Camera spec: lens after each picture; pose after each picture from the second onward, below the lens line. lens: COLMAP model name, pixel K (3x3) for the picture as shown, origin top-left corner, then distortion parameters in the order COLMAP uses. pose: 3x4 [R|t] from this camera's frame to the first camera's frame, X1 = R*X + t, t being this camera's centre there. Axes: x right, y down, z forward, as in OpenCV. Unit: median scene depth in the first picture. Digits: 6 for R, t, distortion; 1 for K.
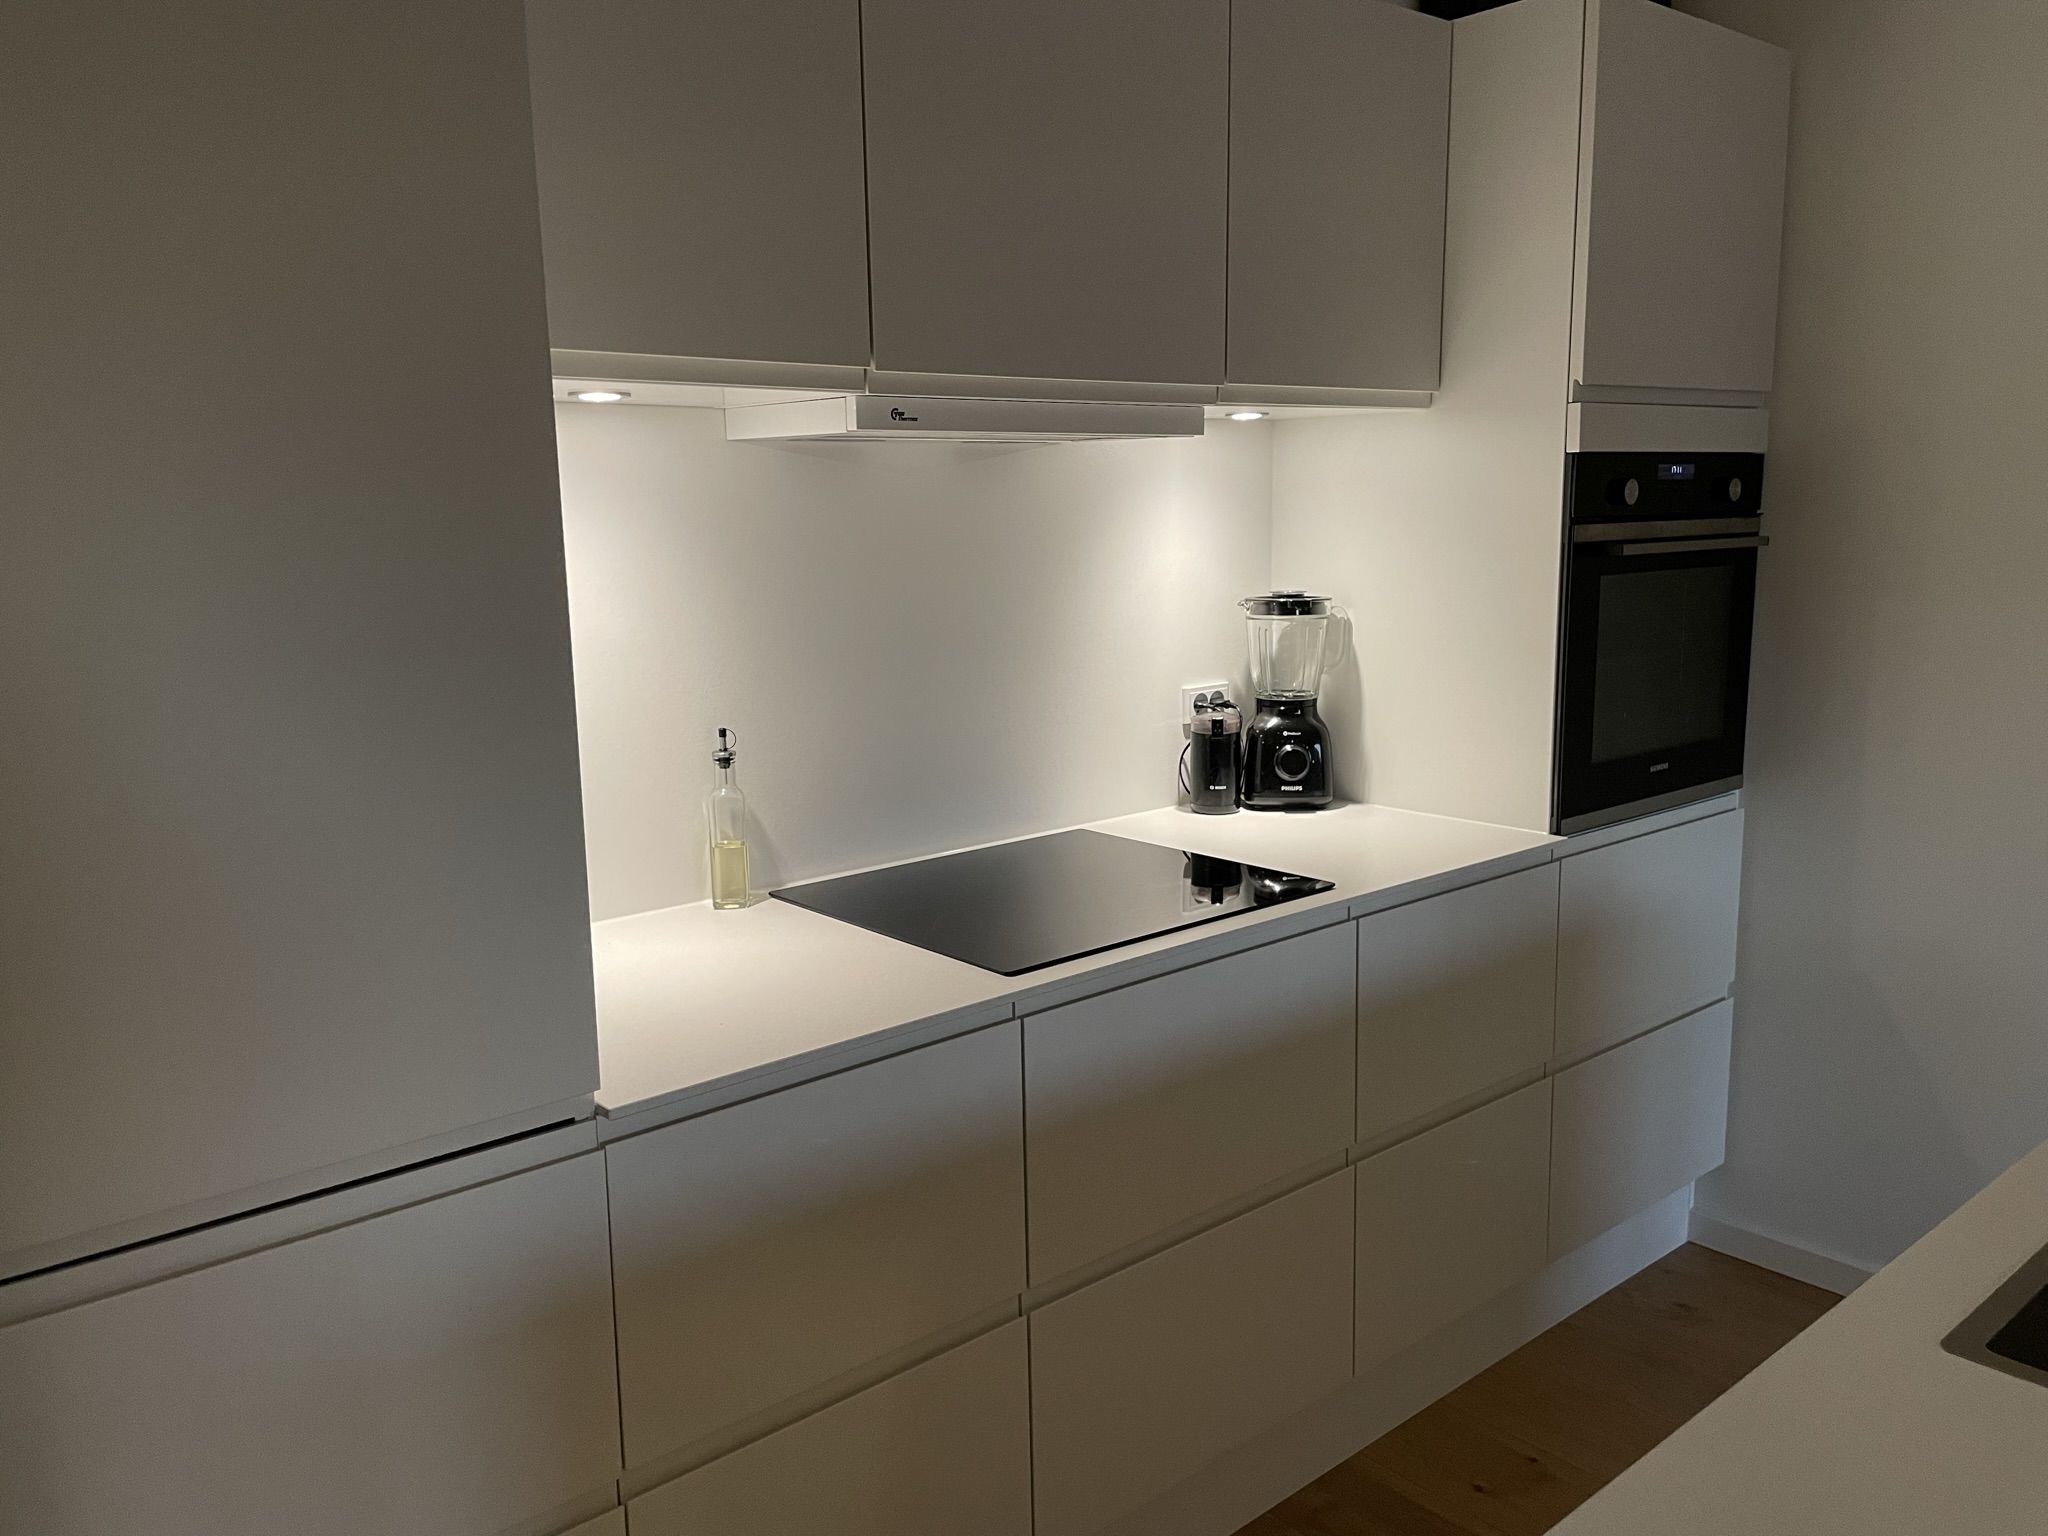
lens RADIAL K [[1714.3, 0, 1026.9], [0, 1714.3, 765.7], [0, 0, 1]] dist [-0.005685, -0.002198]
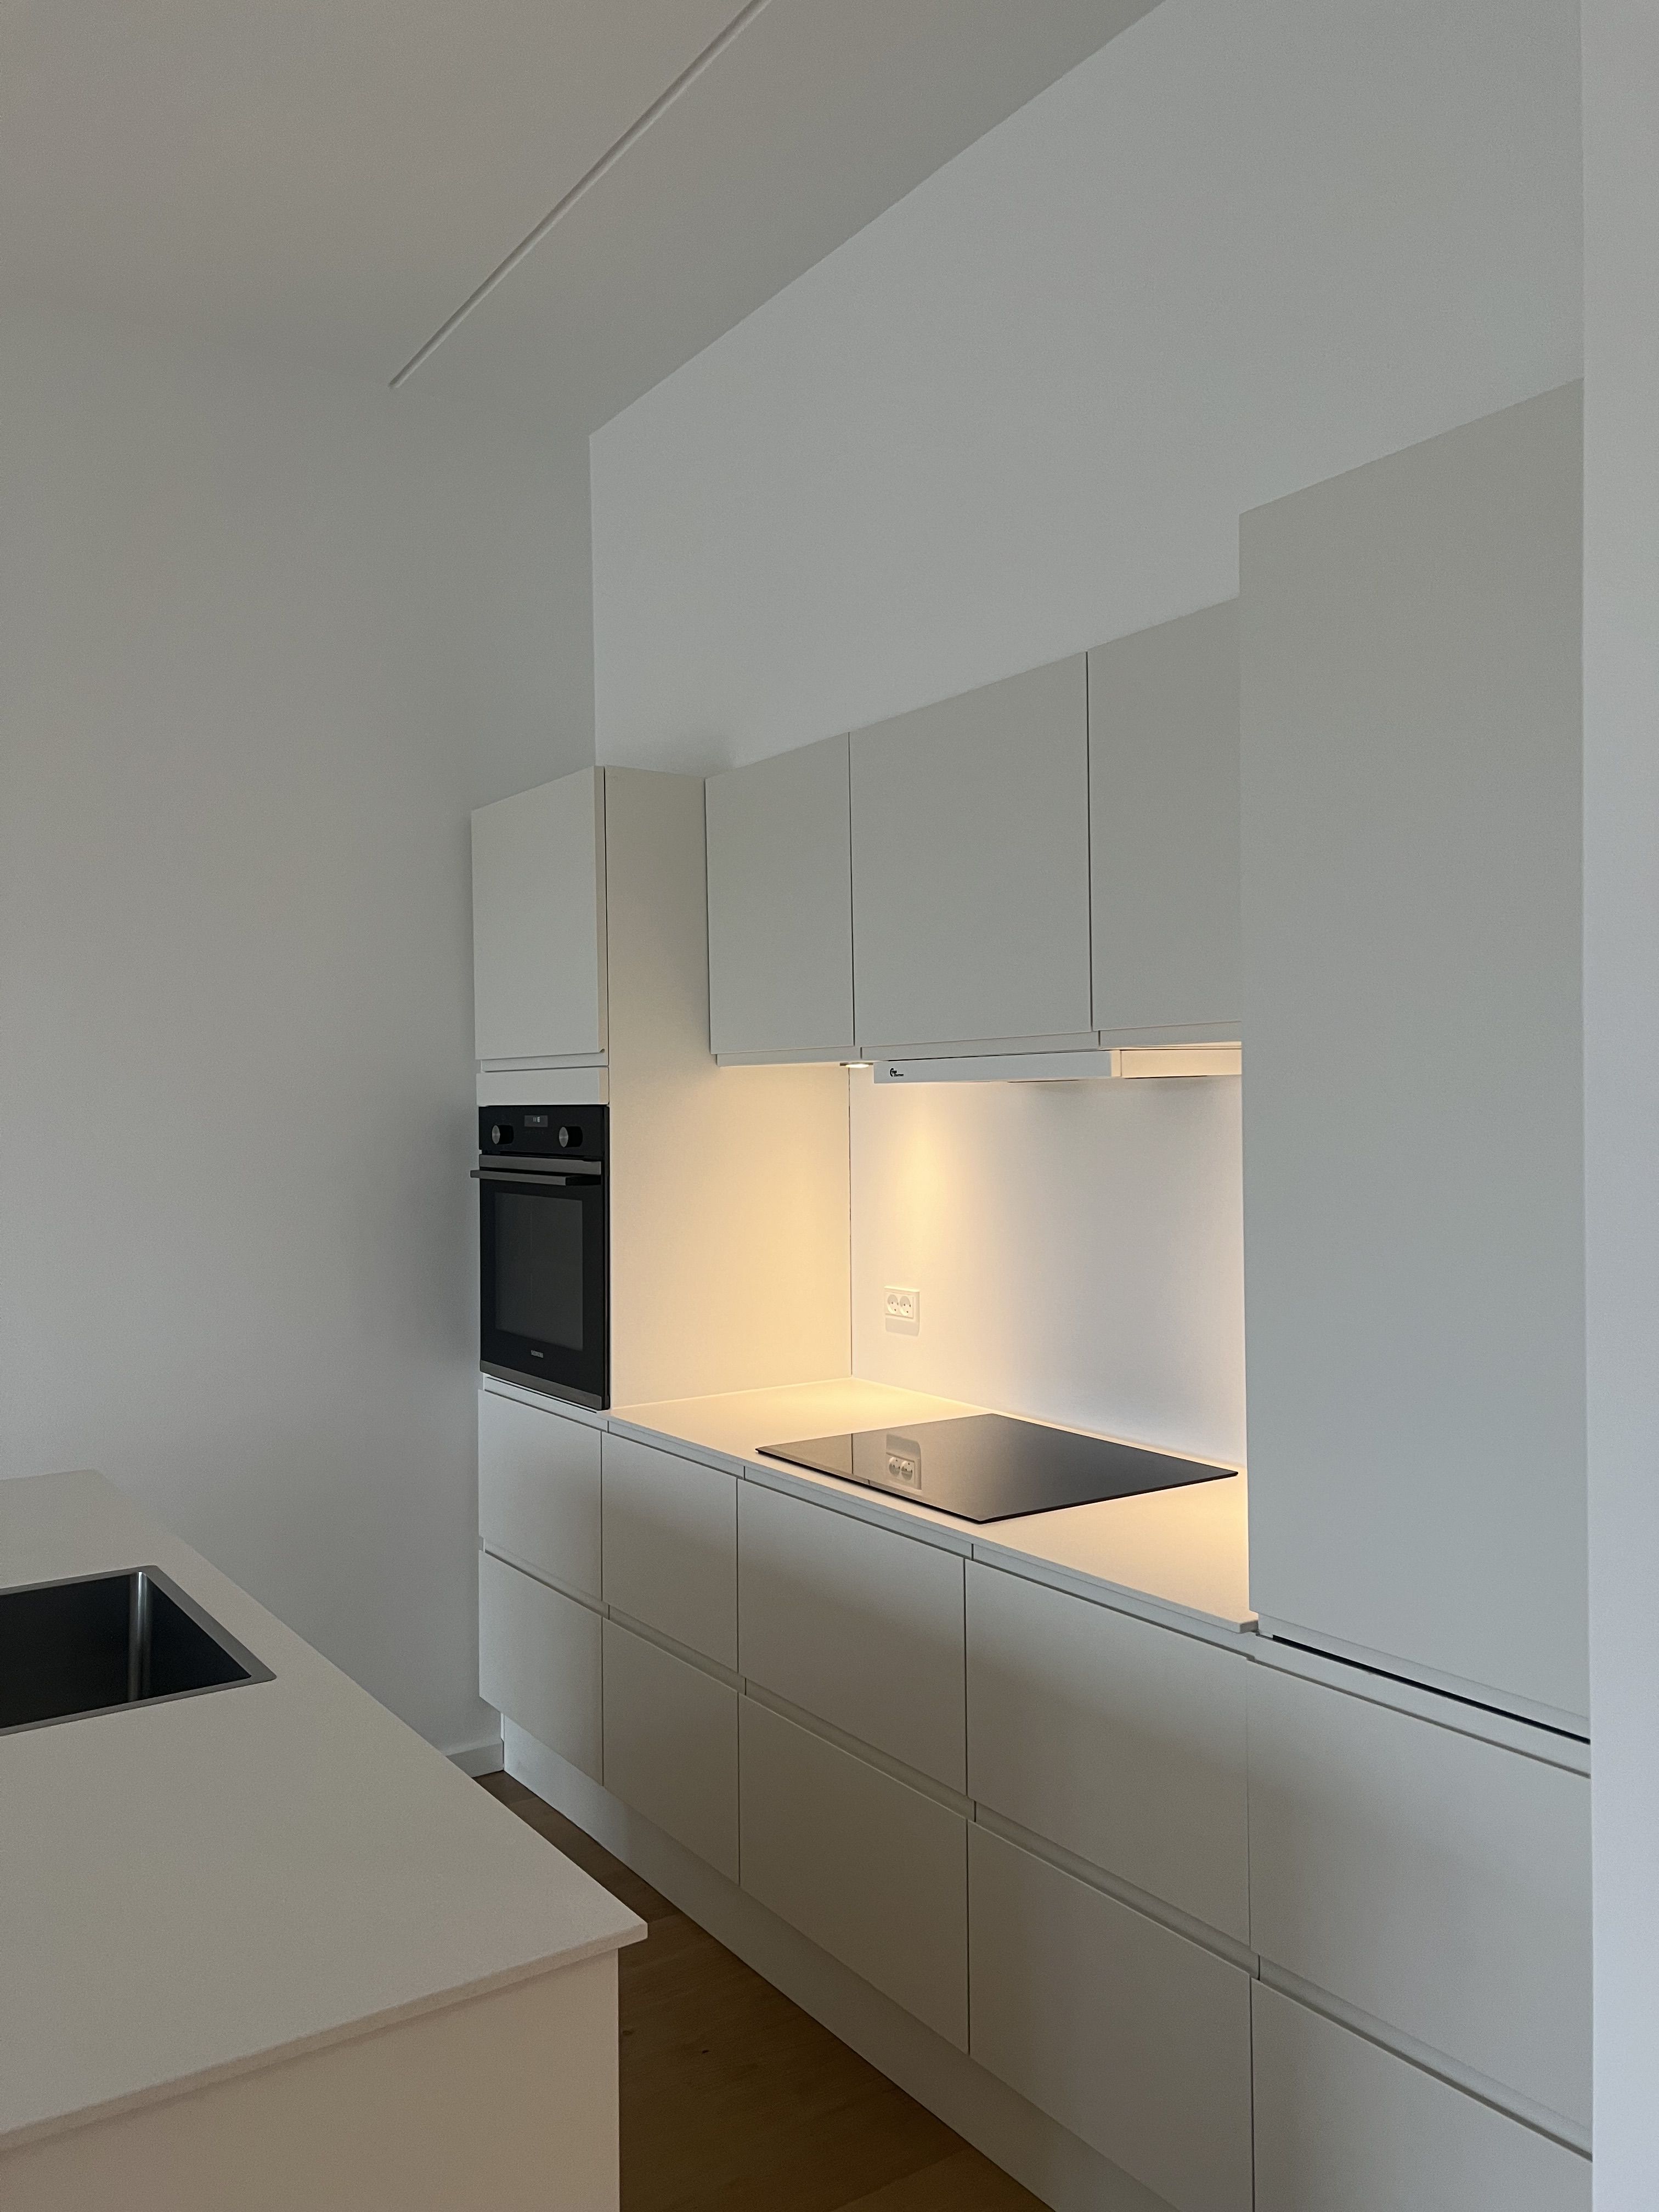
lens RADIAL K [[1648.5, 0, 831.5], [0, 1648.5, 1110.3], [0, 0, 1]] dist [0.007069, 0.007049]
pose [[-0.126778, 0.009358, -0.991887, 1.553381], [-0.159873, 0.986689, 0.029743, -0.247920], [0.978963, 0.162347, -0.123594, 1.346427]]
